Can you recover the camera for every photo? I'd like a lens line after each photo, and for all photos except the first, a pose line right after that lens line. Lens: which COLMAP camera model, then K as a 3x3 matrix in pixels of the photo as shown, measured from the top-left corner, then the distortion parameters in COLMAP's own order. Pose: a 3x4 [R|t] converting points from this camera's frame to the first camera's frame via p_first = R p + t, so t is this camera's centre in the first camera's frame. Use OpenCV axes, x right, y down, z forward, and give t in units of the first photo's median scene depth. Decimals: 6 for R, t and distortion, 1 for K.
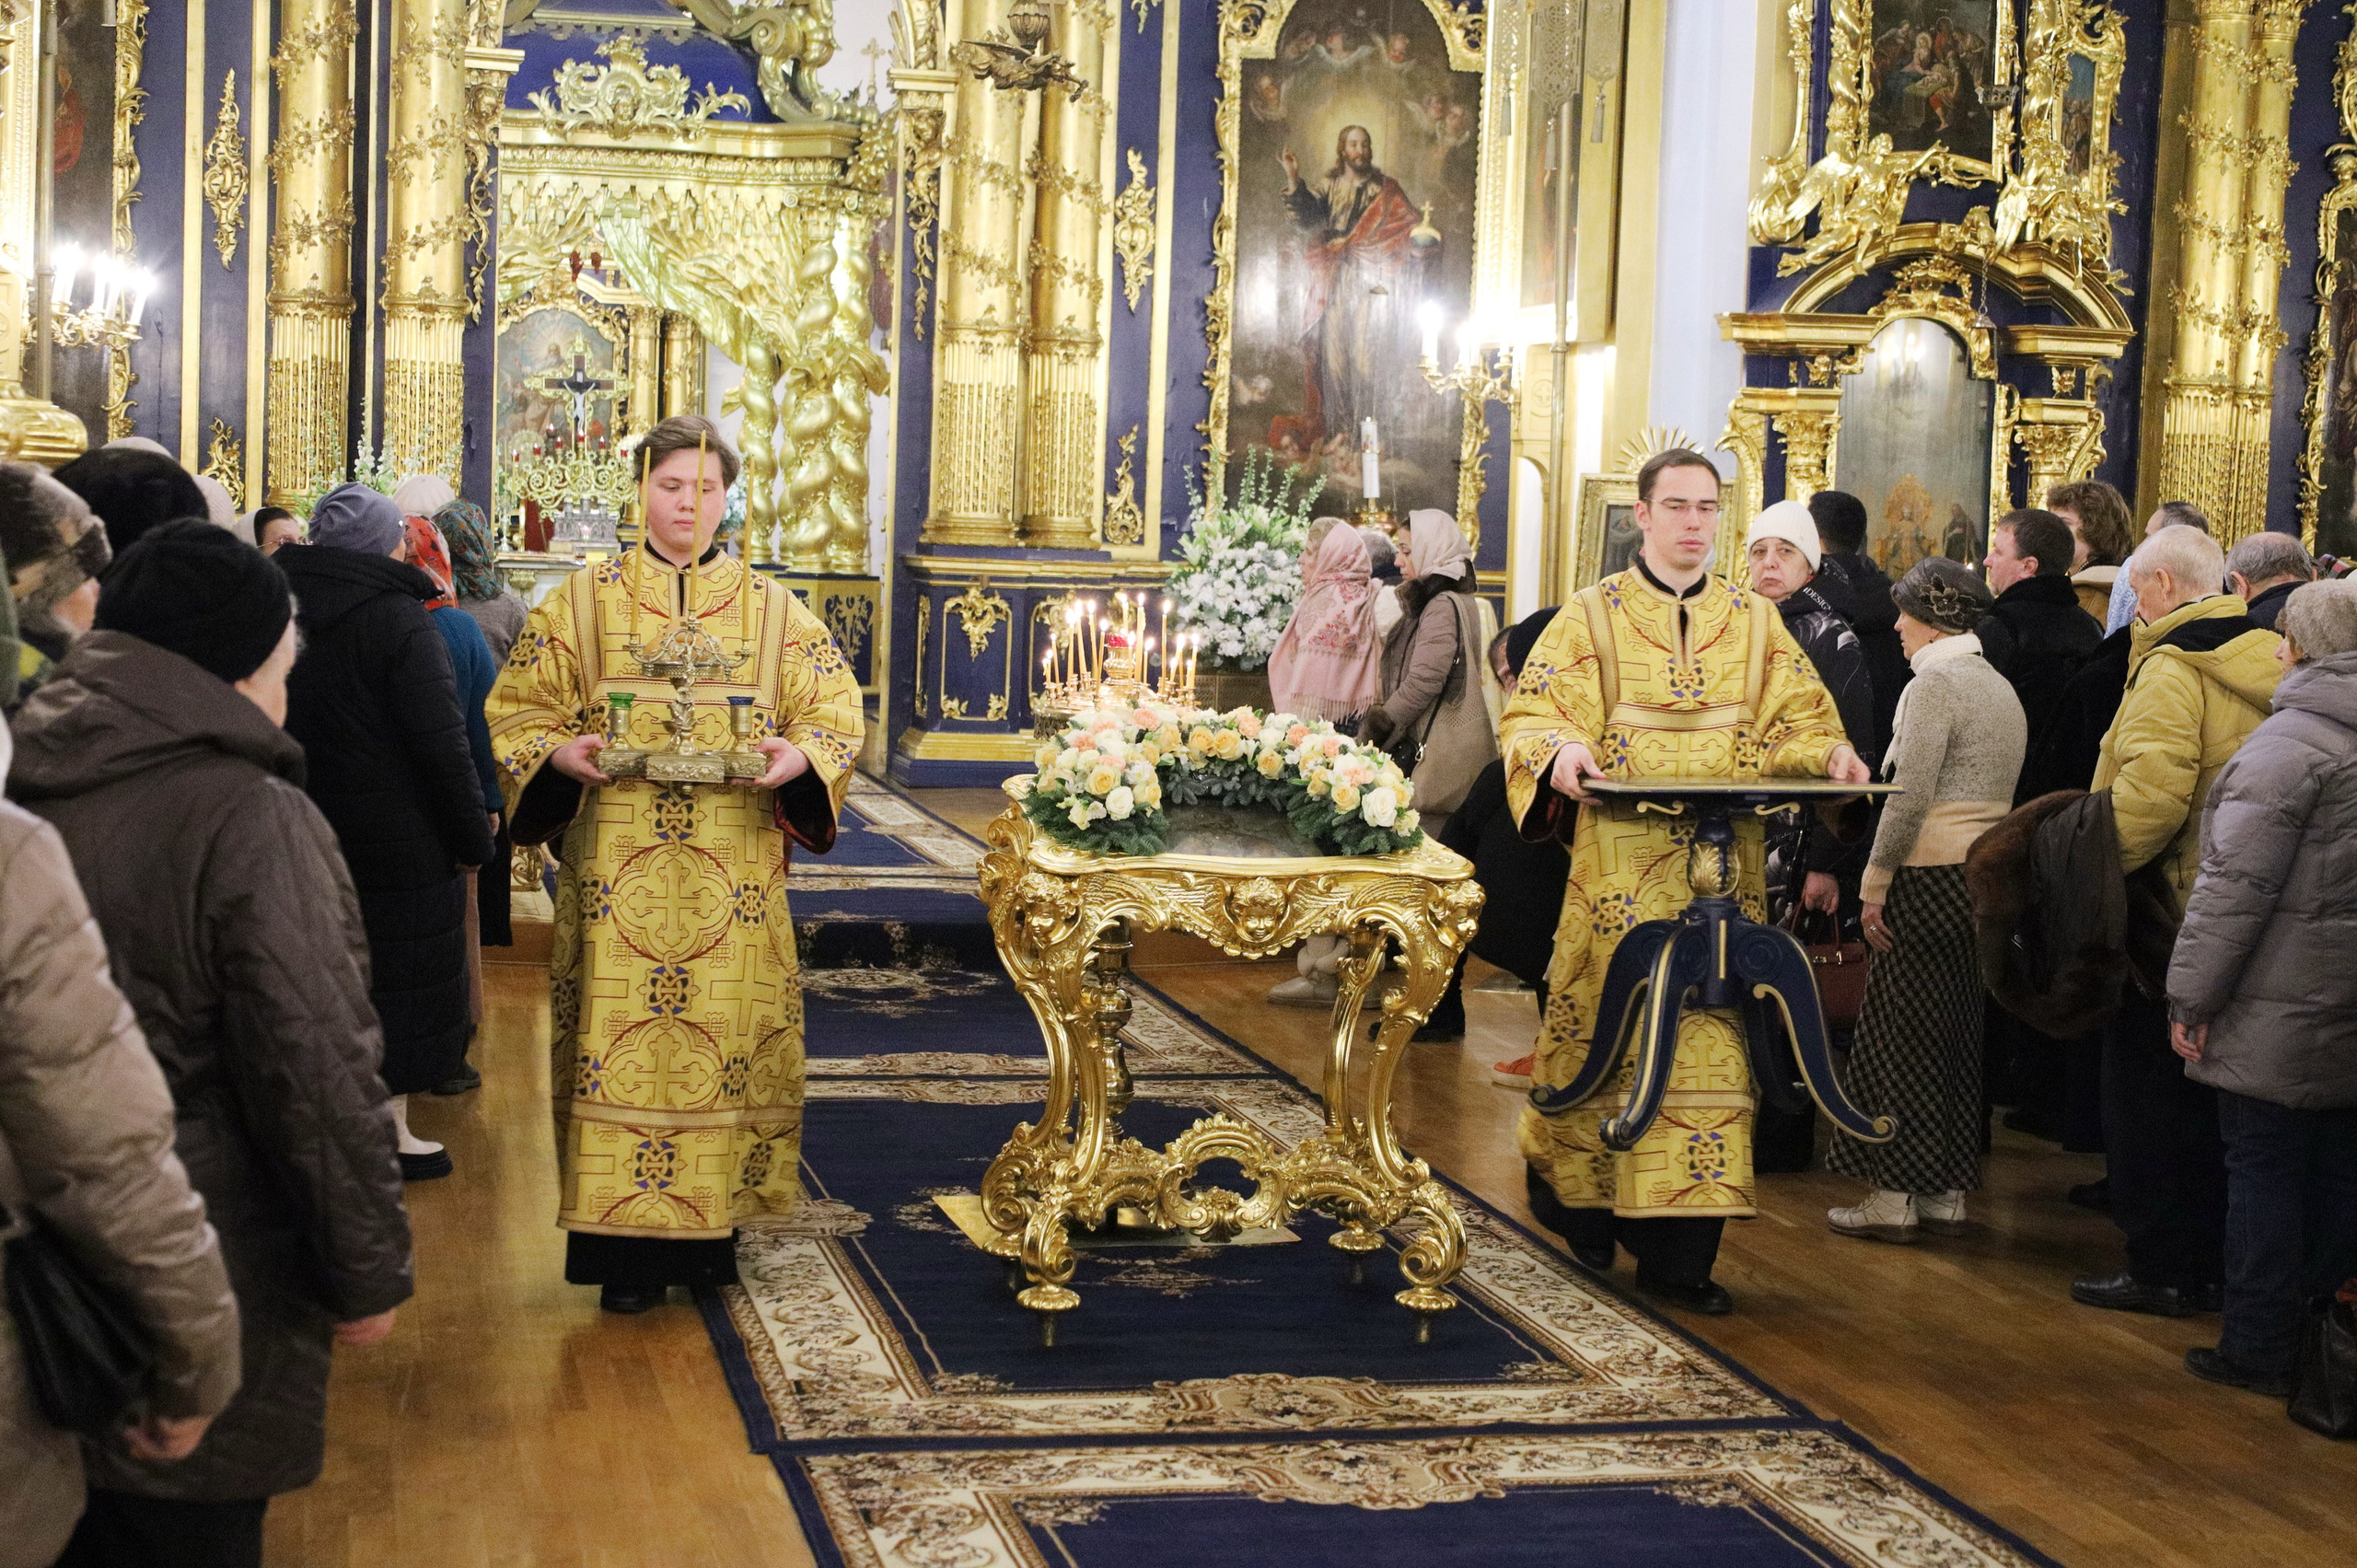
lens RADIAL K [[3494.6, 0, 1164.1], [0, 3494.6, 767.5], [0, 0, 1]] dist [0.022126, 0.000000]
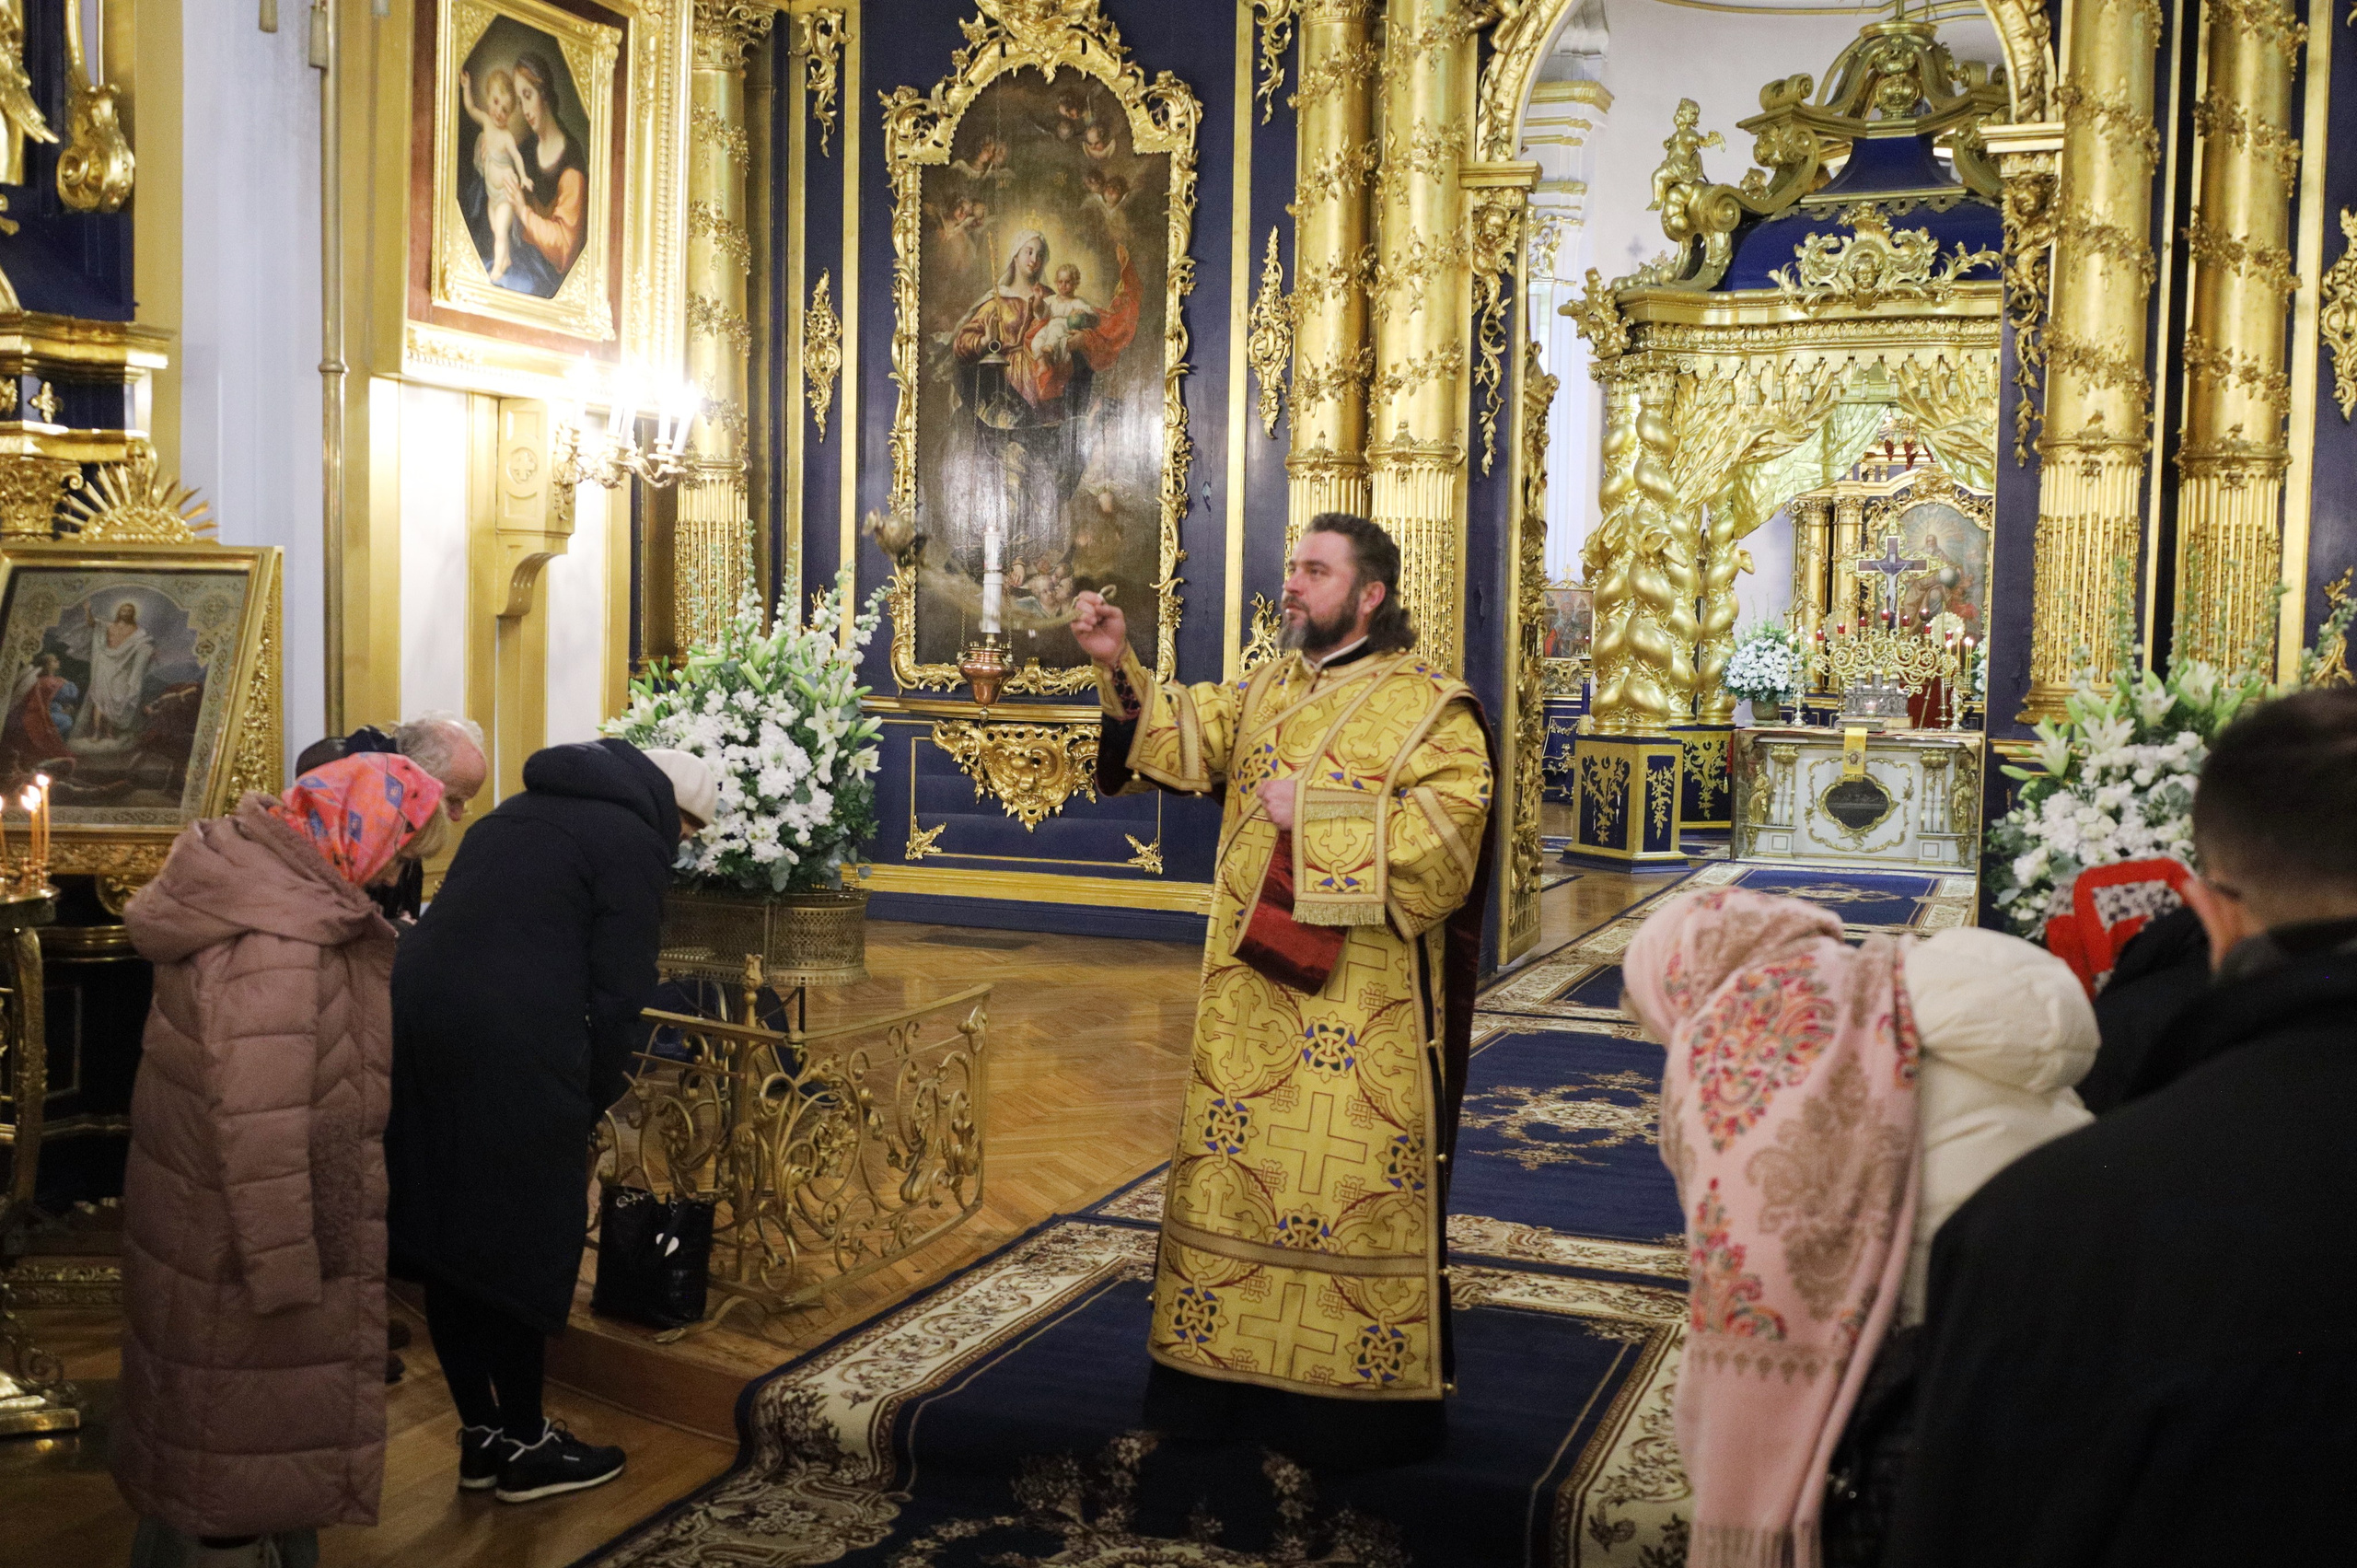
lens RADIAL K [[2342.4, 0, 1173.5], [0, 2342.4, 787.7], [0, 0, 1]] dist [-0.011002, 0.000000]
pose [[0.829927, 0.014749, -0.557678, 0.066017], [-0.032526, 0.999229, -0.021977, -0.030936], [0.556924, 0.036378, 0.829767, 0.446023]]
